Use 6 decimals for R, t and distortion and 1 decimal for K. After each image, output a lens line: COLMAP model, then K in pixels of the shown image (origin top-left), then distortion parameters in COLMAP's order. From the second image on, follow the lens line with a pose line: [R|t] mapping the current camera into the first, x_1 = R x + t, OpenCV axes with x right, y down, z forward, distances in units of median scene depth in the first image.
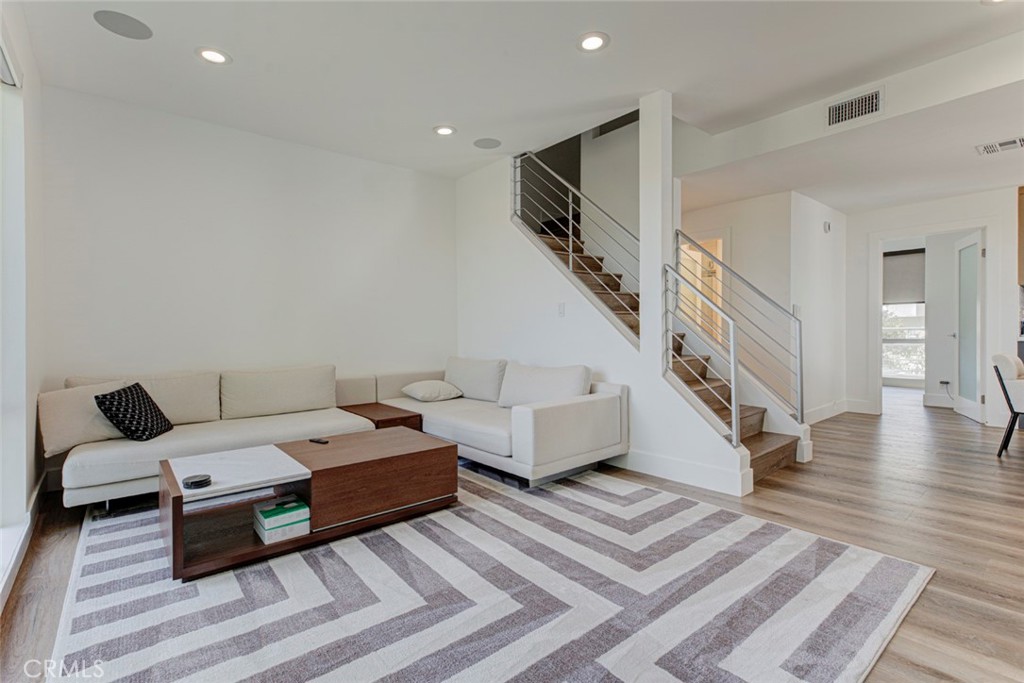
lens RADIAL K [[471.3, 0, 512.0], [0, 471.3, 341.5], [0, 0, 1]] dist [0.001695, -0.000055]
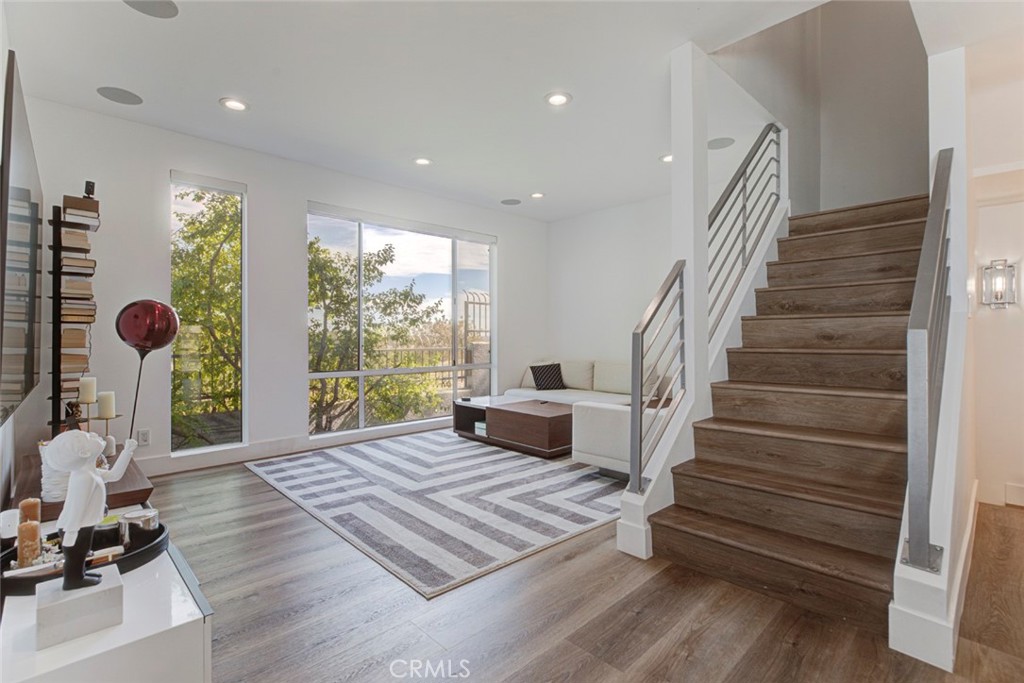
lens RADIAL K [[469.2, 0, 506.7], [0, 469.2, 336.1], [0, 0, 1]] dist [0.001086, 0.000286]
pose [[0.066766, 0.009839, -0.997720, 1.266498], [-0.026210, 0.999624, 0.008104, -0.036874], [0.997424, 0.025609, 0.066999, 0.743906]]
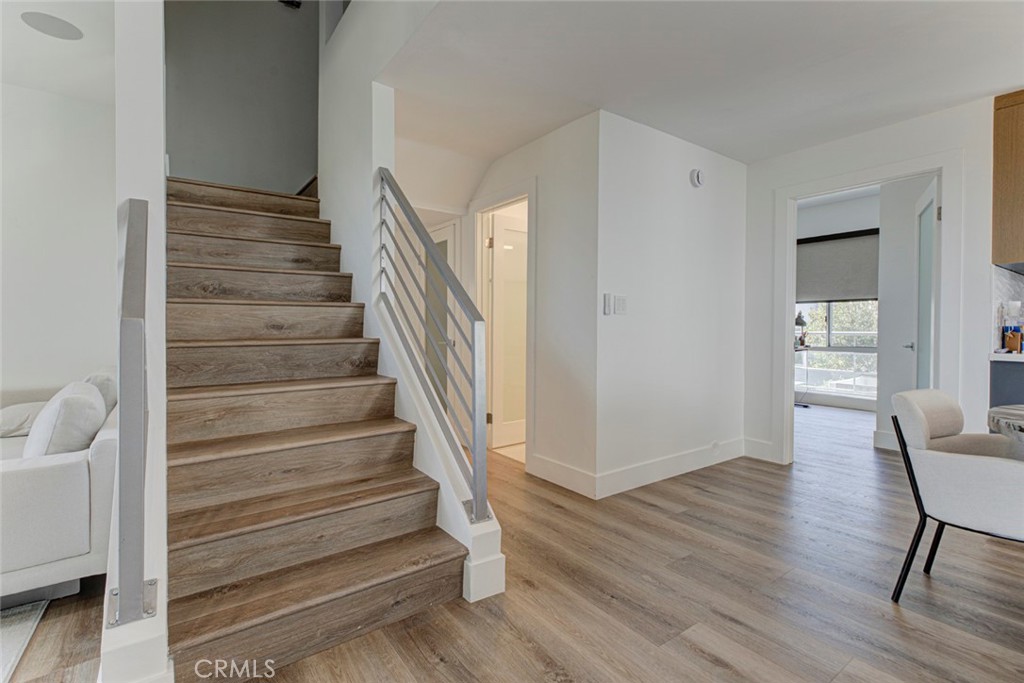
lens RADIAL K [[469.2, 0, 506.7], [0, 469.2, 336.1], [0, 0, 1]] dist [0.001086, 0.000286]
pose [[0.997321, 0.015403, -0.071508, 0.854370], [-0.015968, 0.999846, -0.007338, -0.027319], [0.071384, 0.008460, 0.997413, 0.626083]]
